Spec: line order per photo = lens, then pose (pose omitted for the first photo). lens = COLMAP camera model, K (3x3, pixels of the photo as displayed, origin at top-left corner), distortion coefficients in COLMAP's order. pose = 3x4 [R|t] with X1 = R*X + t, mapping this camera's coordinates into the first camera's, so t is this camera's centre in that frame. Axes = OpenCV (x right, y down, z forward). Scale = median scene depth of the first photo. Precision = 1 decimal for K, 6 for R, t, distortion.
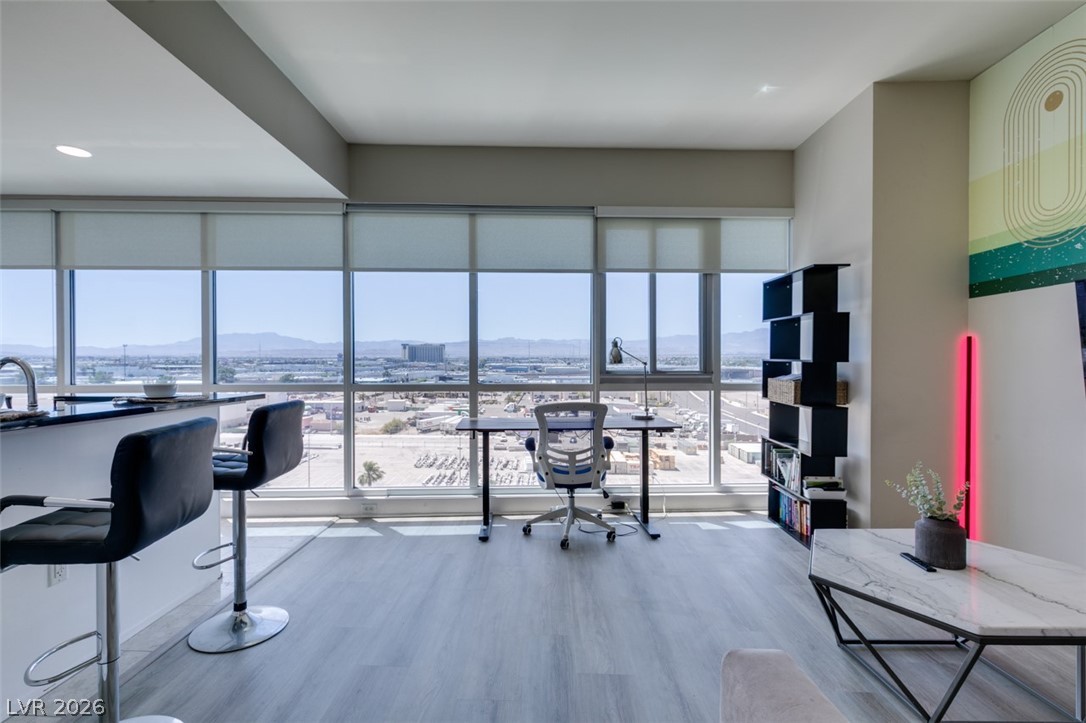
lens RADIAL K [[501.3, 0, 524.2], [0, 501.3, 364.2], [0, 0, 1]] dist [0.001724, -0.000030]
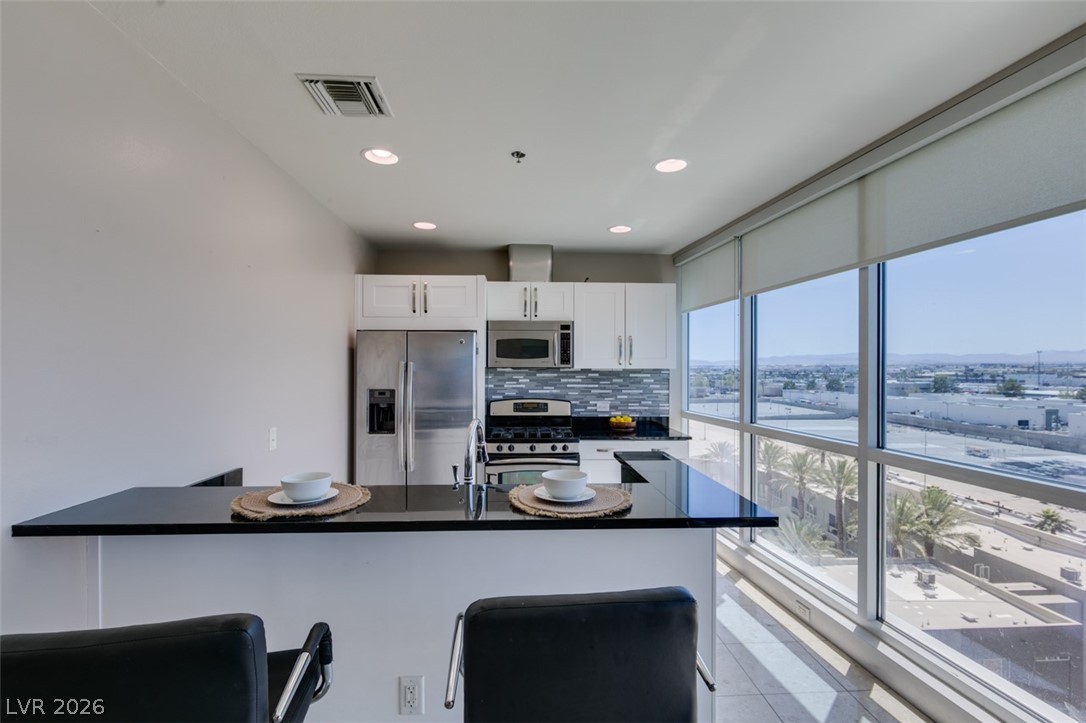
lens RADIAL K [[488.8, 0, 540.1], [0, 488.8, 366.9], [0, 0, 1]] dist [-0.000260, -0.000526]
pose [[0.101787, -0.001387, -0.994805, -0.065346], [-0.007808, 0.999967, -0.002194, -0.058337], [0.994776, 0.007991, 0.101773, 0.552548]]
